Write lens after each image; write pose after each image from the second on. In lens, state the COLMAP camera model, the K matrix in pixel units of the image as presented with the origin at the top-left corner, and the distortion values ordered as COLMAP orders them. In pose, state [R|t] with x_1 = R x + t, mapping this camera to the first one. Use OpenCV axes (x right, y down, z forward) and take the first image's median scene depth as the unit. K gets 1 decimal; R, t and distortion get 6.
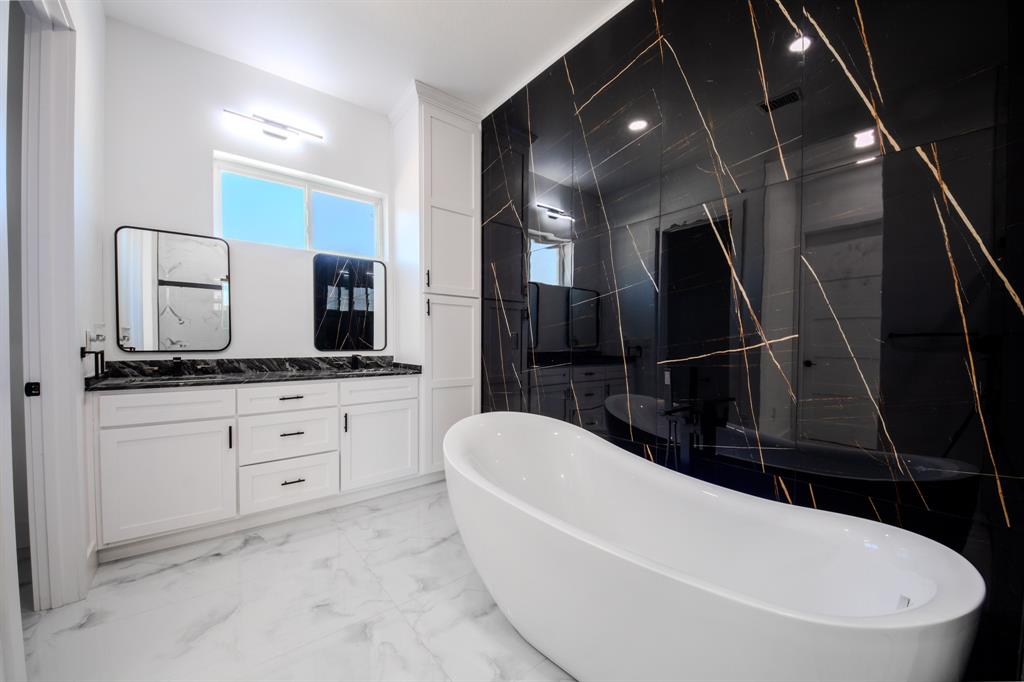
lens RADIAL K [[380.9, 0, 510.4], [0, 380.9, 349.1], [0, 0, 1]] dist [-0.000238, -0.000005]
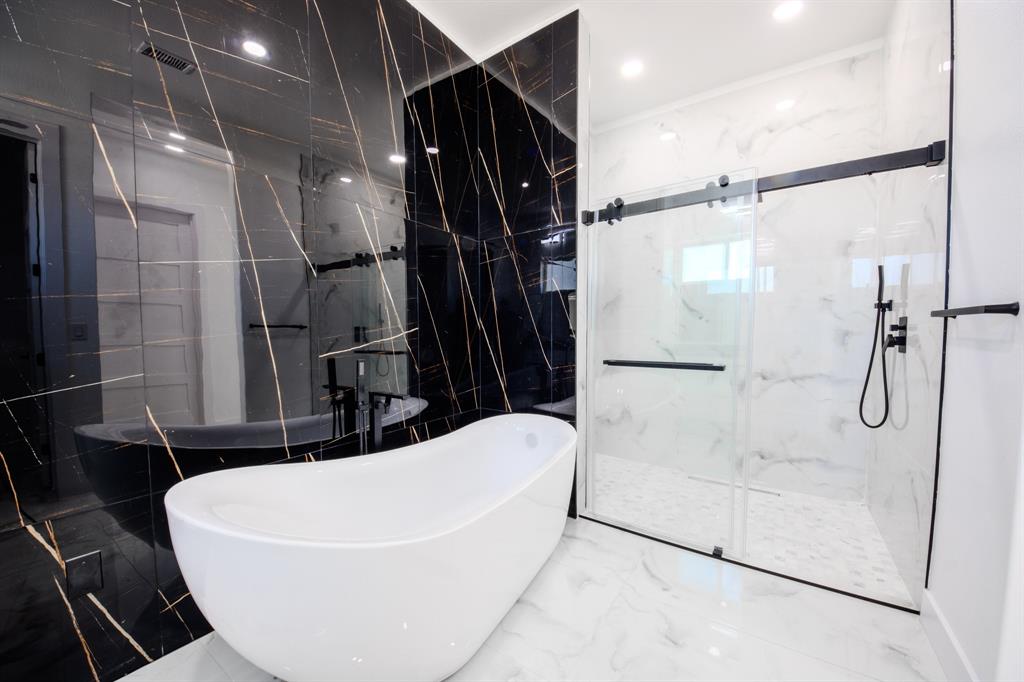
lens RADIAL K [[380.9, 0, 510.4], [0, 380.9, 349.1], [0, 0, 1]] dist [-0.000238, -0.000005]
pose [[-0.263777, -0.042855, 0.963631, -0.862175], [0.020984, 0.998521, 0.050151, -0.022970], [-0.964355, 0.033449, -0.262488, 1.118556]]
